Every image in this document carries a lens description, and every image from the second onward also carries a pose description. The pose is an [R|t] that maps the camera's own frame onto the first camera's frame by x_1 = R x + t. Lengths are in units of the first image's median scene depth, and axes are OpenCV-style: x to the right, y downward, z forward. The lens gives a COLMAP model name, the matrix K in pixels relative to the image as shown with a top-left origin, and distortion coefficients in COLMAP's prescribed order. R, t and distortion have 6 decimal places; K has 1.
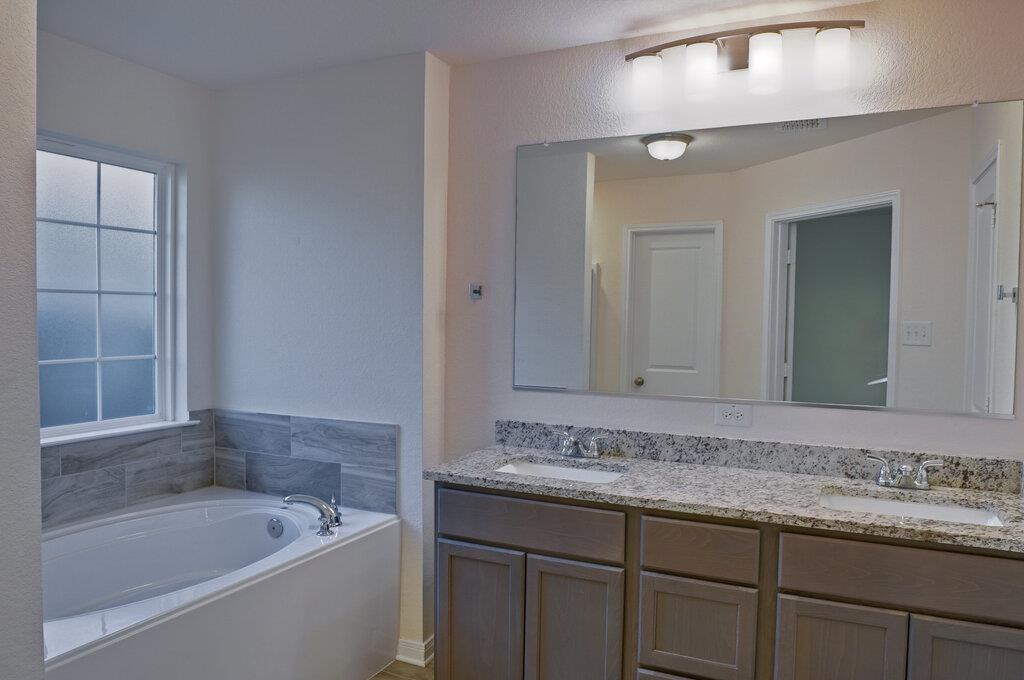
lens RADIAL K [[728.6, 0, 500.8], [0, 728.6, 340.3], [0, 0, 1]] dist [-0.073198, 0.049339]
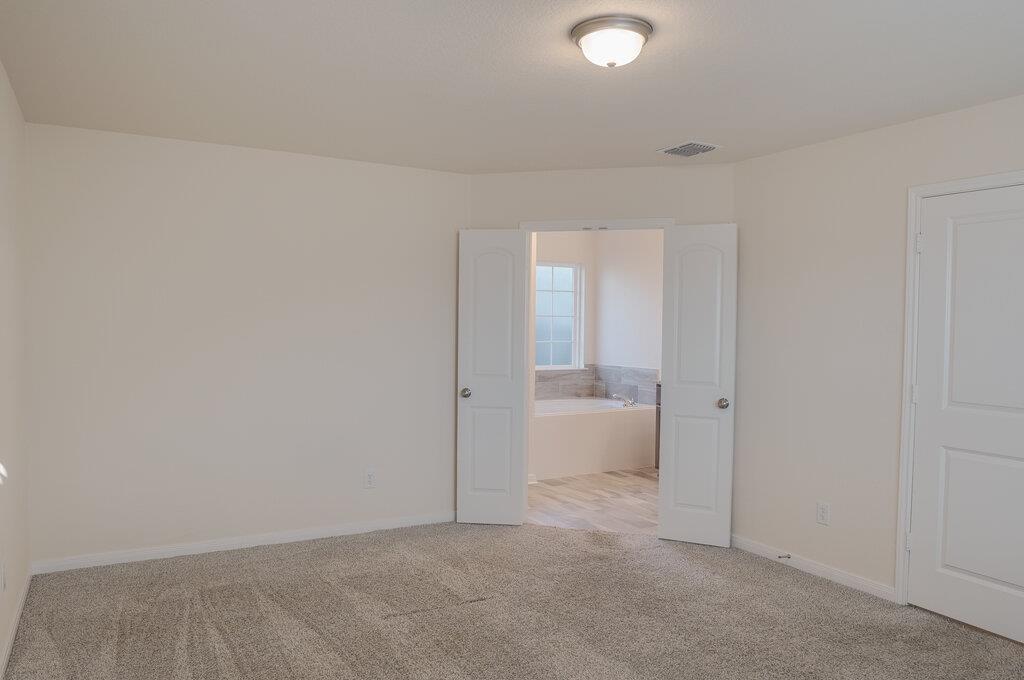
lens RADIAL K [[826.8, 0, 506.3], [0, 826.8, 339.8], [0, 0, 1]] dist [-0.068645, 0.060161]
pose [[0.843967, 0.016488, -0.536141, 0.863411], [-0.022601, 0.999733, -0.004832, 0.036568], [0.535918, 0.016195, 0.844114, -1.541467]]
